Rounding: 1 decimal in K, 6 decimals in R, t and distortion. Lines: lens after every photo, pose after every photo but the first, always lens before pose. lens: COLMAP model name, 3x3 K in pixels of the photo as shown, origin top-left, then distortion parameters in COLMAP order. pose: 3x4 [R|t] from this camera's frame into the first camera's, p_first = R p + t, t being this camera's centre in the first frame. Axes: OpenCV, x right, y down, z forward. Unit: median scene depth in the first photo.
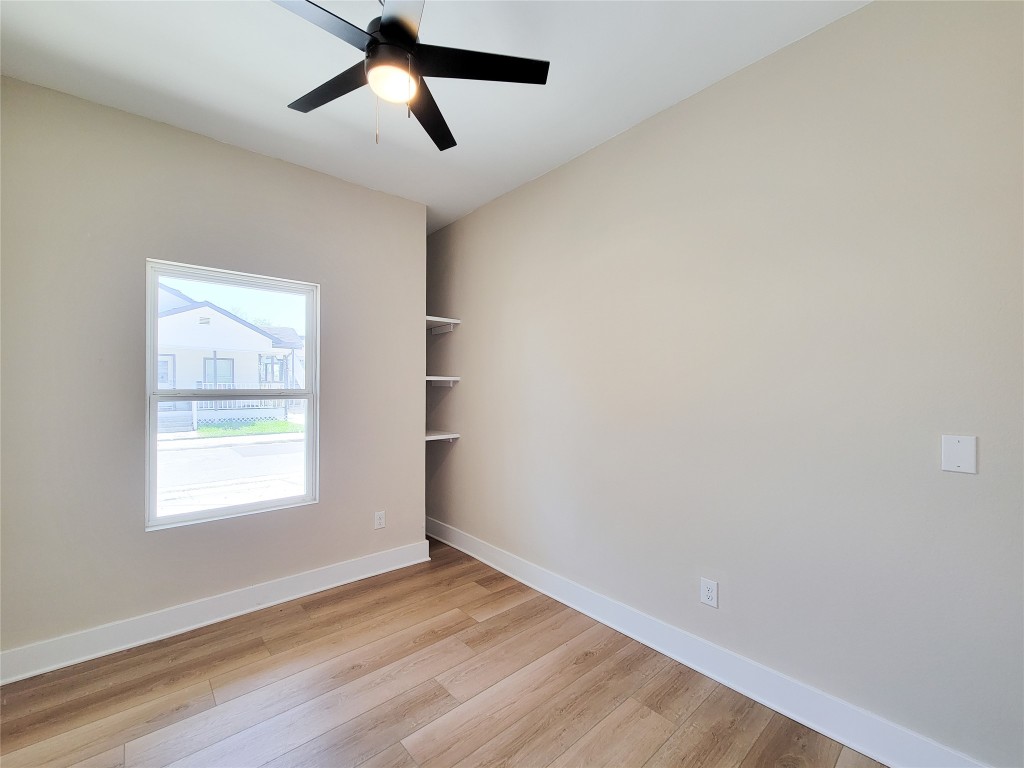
lens RADIAL K [[421.1, 0, 513.8], [0, 421.1, 386.5], [0, 0, 1]] dist [-0.000563, -0.001223]
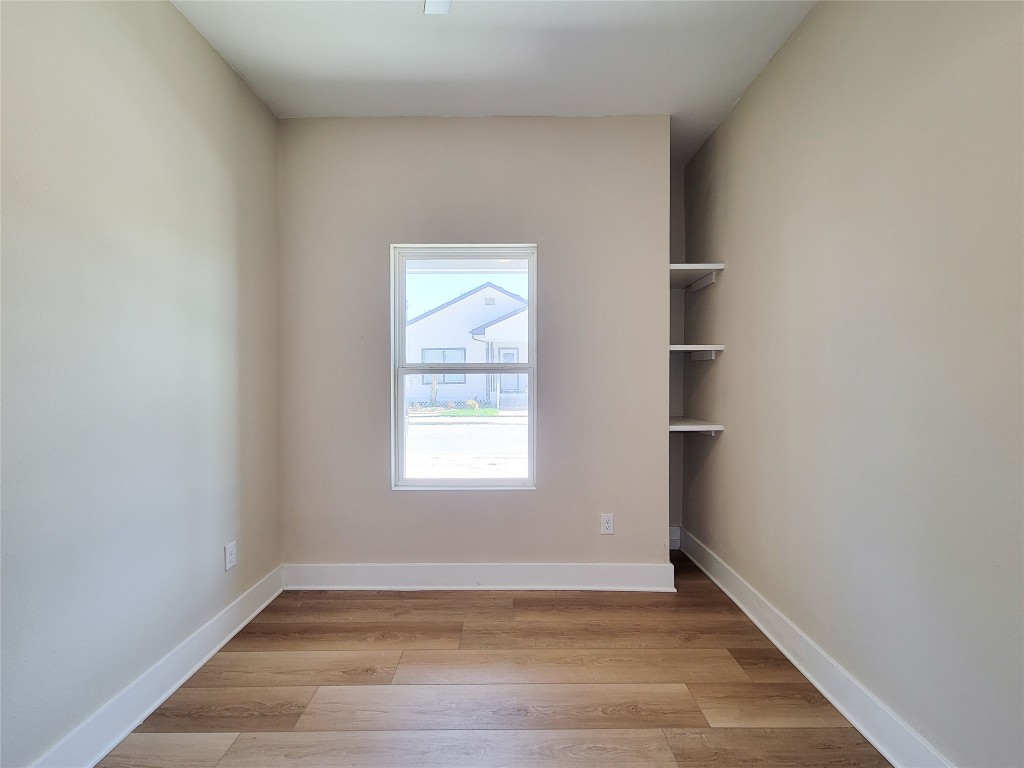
lens RADIAL K [[421.1, 0, 530.5], [0, 421.1, 379.6], [0, 0, 1]] dist [-0.000563, -0.001223]
pose [[0.755132, 0.000229, -0.655573, 0.115111], [0.005695, 0.999960, 0.006910, 0.038002], [0.655548, -0.008951, 0.755101, 0.334936]]
